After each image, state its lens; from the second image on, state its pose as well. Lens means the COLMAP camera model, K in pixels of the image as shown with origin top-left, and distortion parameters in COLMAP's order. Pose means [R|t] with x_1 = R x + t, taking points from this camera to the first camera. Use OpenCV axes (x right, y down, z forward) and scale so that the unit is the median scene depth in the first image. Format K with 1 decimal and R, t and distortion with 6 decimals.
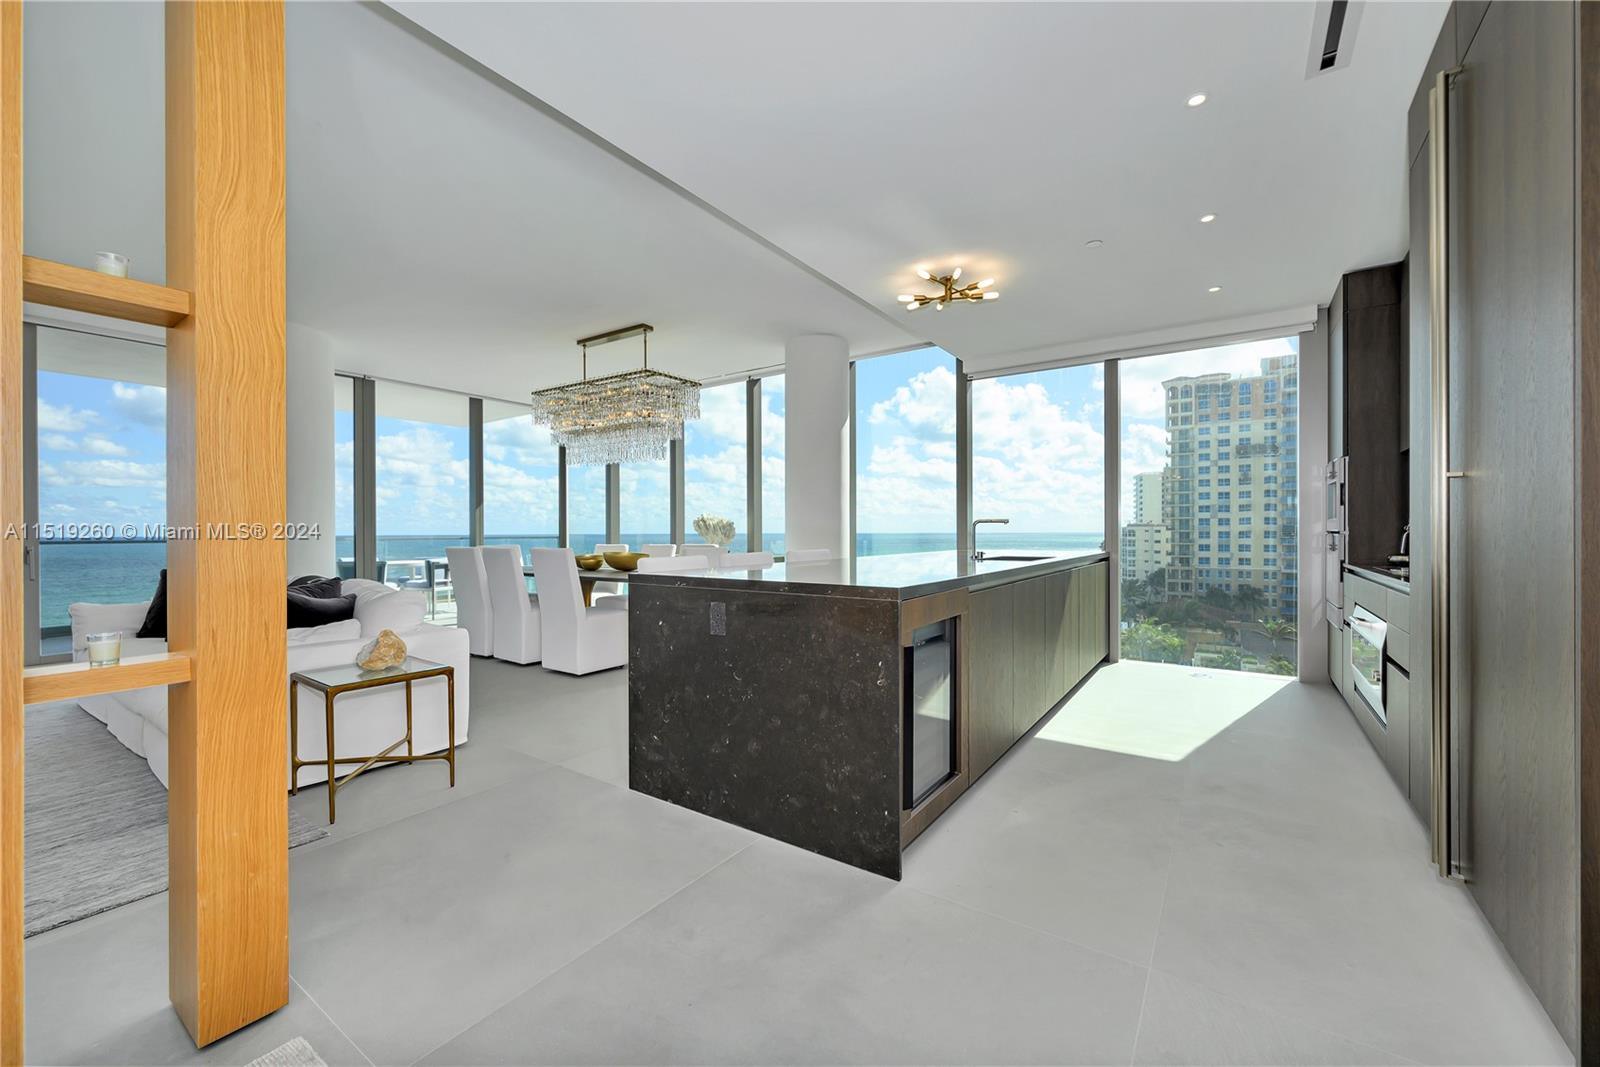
lens RADIAL K [[634.2, 0, 800.0], [0, 634.2, 533.5], [0, 0, 1]] dist [-0.001300, -0.000216]
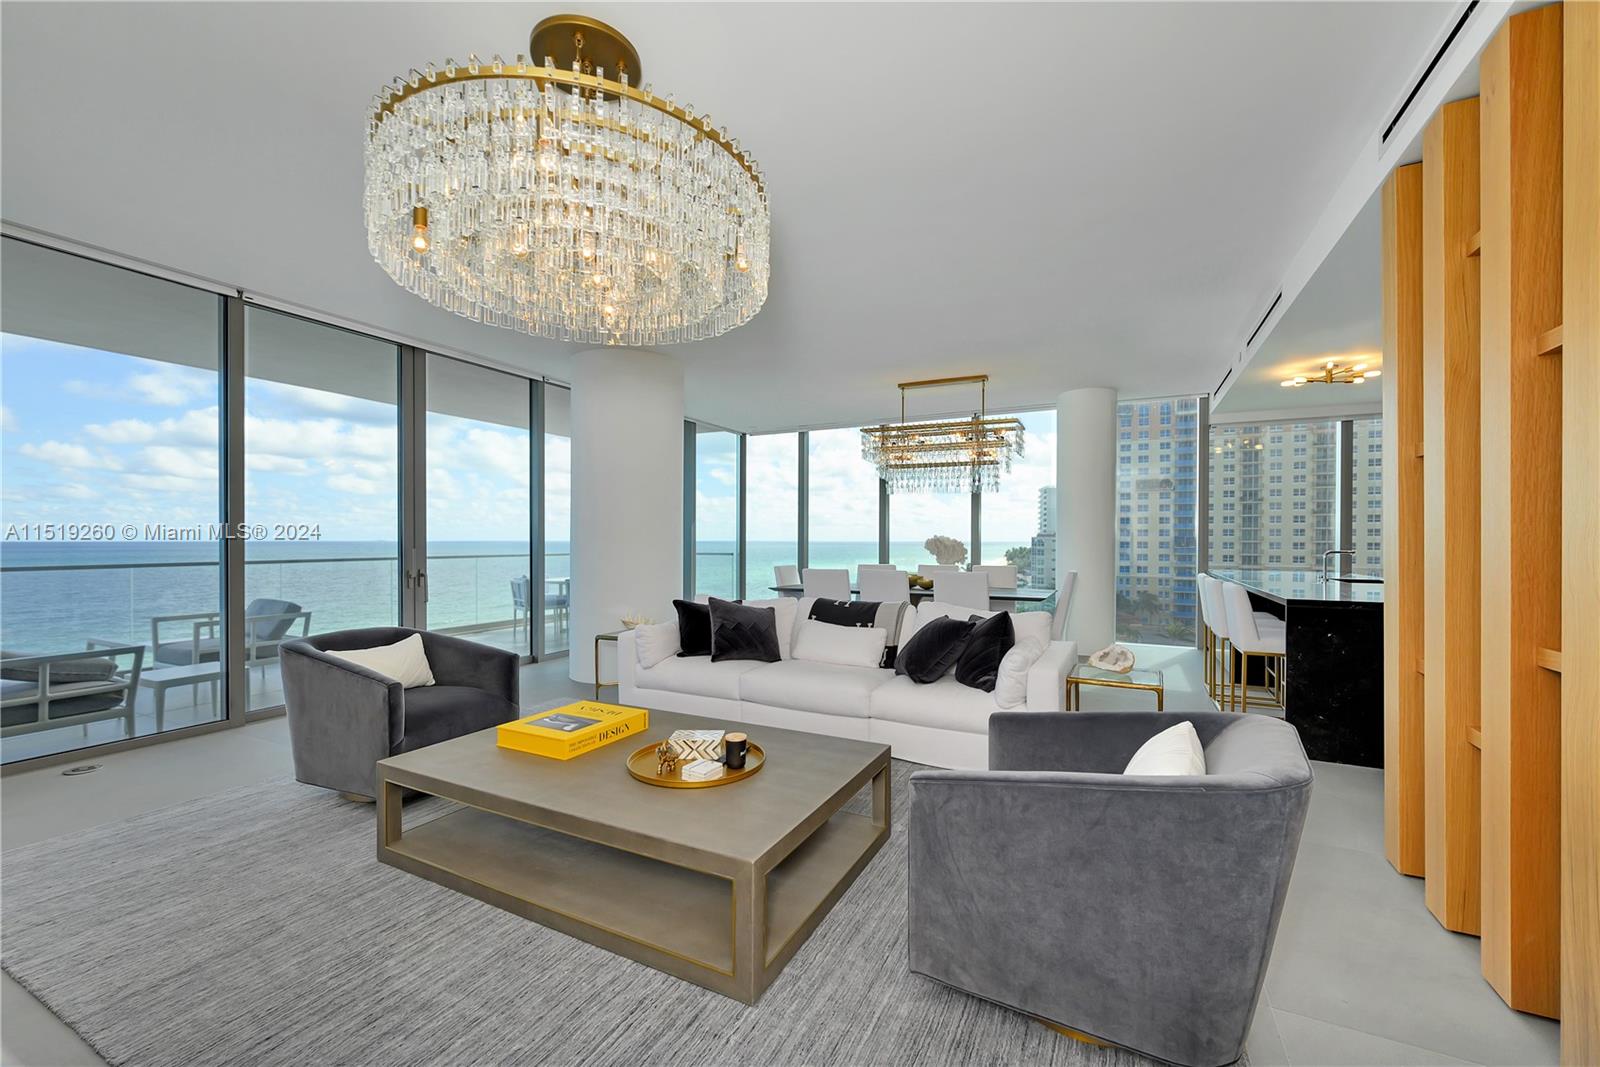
lens RADIAL K [[640.8, 0, 801.0], [0, 640.8, 548.1], [0, 0, 1]] dist [-0.000071, -0.000253]
pose [[0.989760, 0.001873, 0.142728, -0.560089], [-0.003270, 0.999949, 0.009552, -0.020838], [-0.142703, -0.009921, 0.989716, -0.077178]]
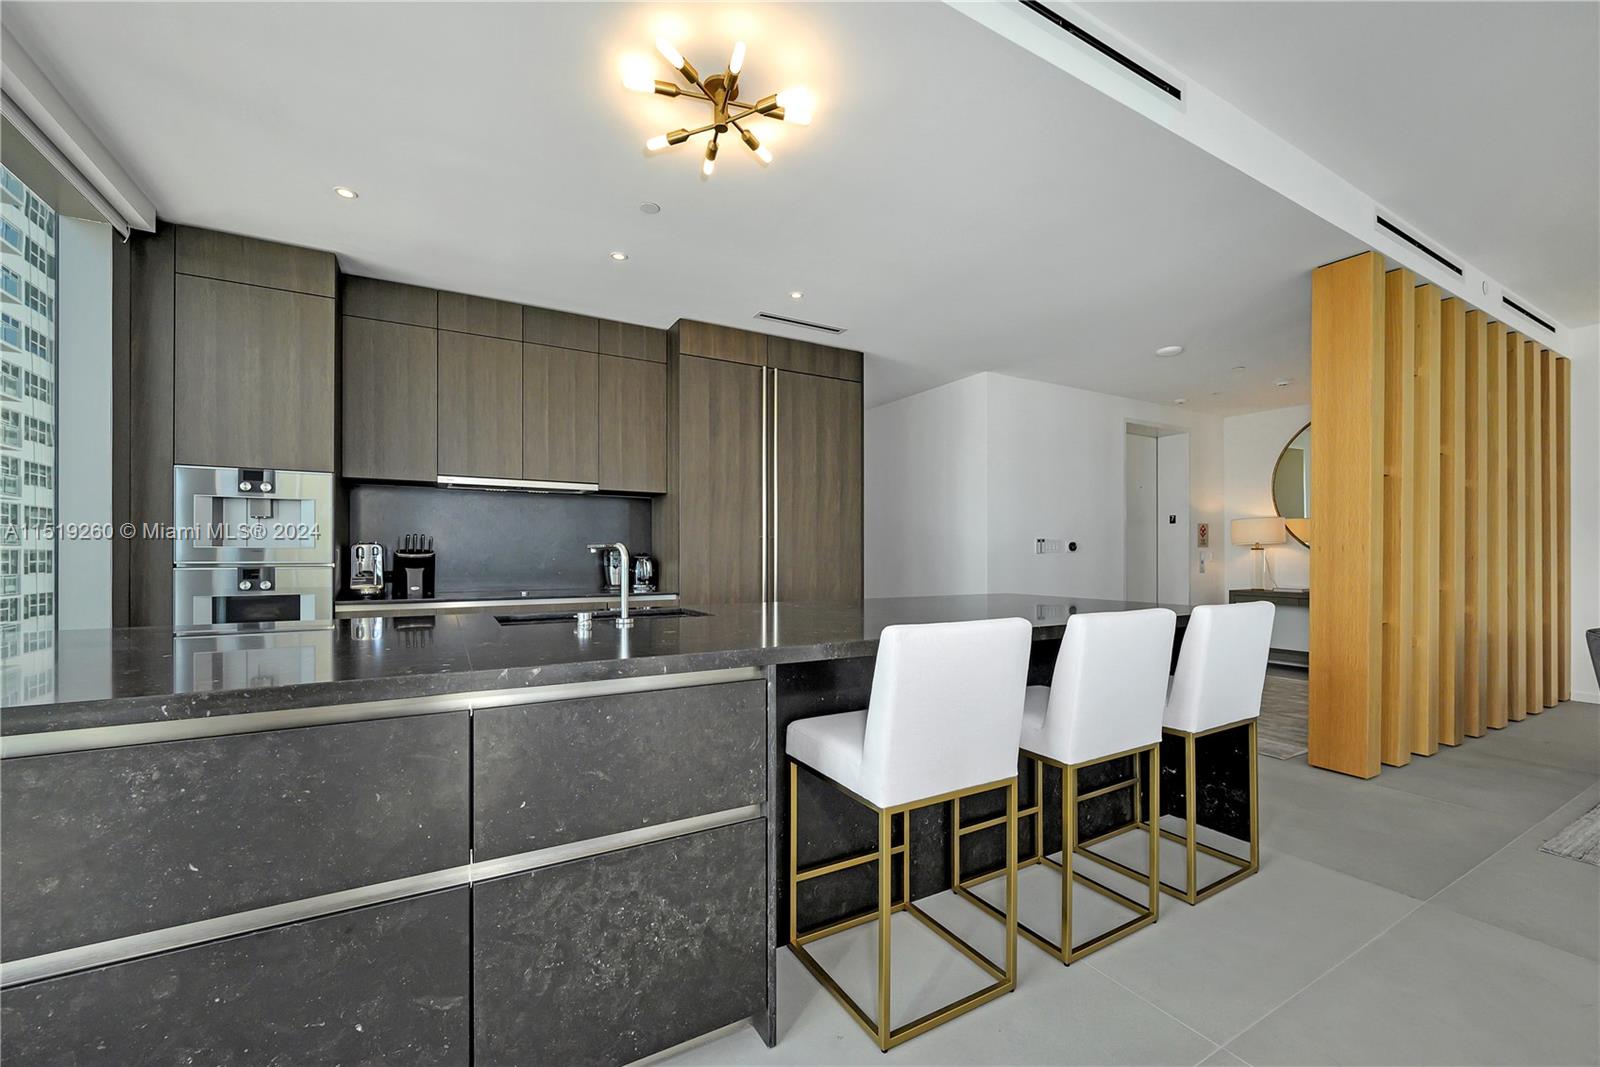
lens RADIAL K [[640.8, 0, 801.0], [0, 640.8, 548.1], [0, 0, 1]] dist [-0.000071, -0.000253]
pose [[-0.900447, 0.004293, 0.434944, -0.029405], [0.002032, 0.999982, -0.005663, -0.009075], [-0.434960, -0.004215, -0.900440, 0.797298]]
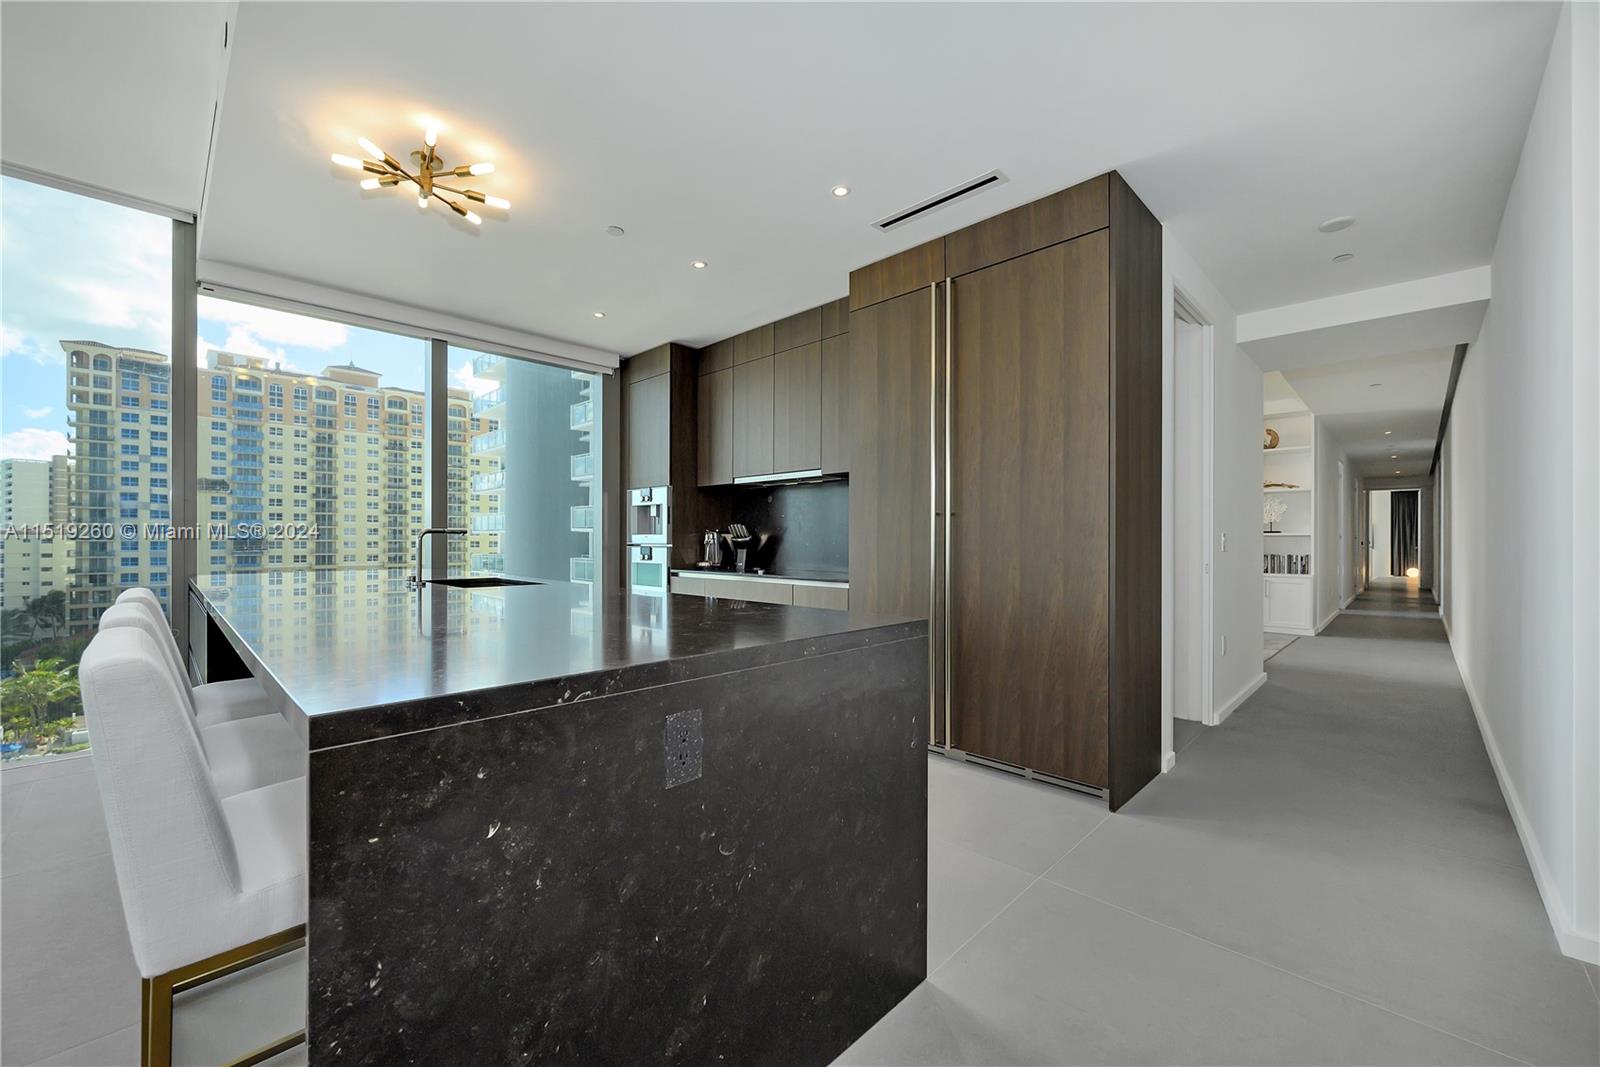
lens RADIAL K [[633.1, 0, 802.6], [0, 633.1, 539.1], [0, 0, 1]] dist [-0.000419, -0.000043]
pose [[0.169566, 0.004166, 0.985510, -0.186770], [0.002616, 0.999986, -0.004677, -0.003947], [-0.985515, 0.003371, 0.169552, 0.279967]]
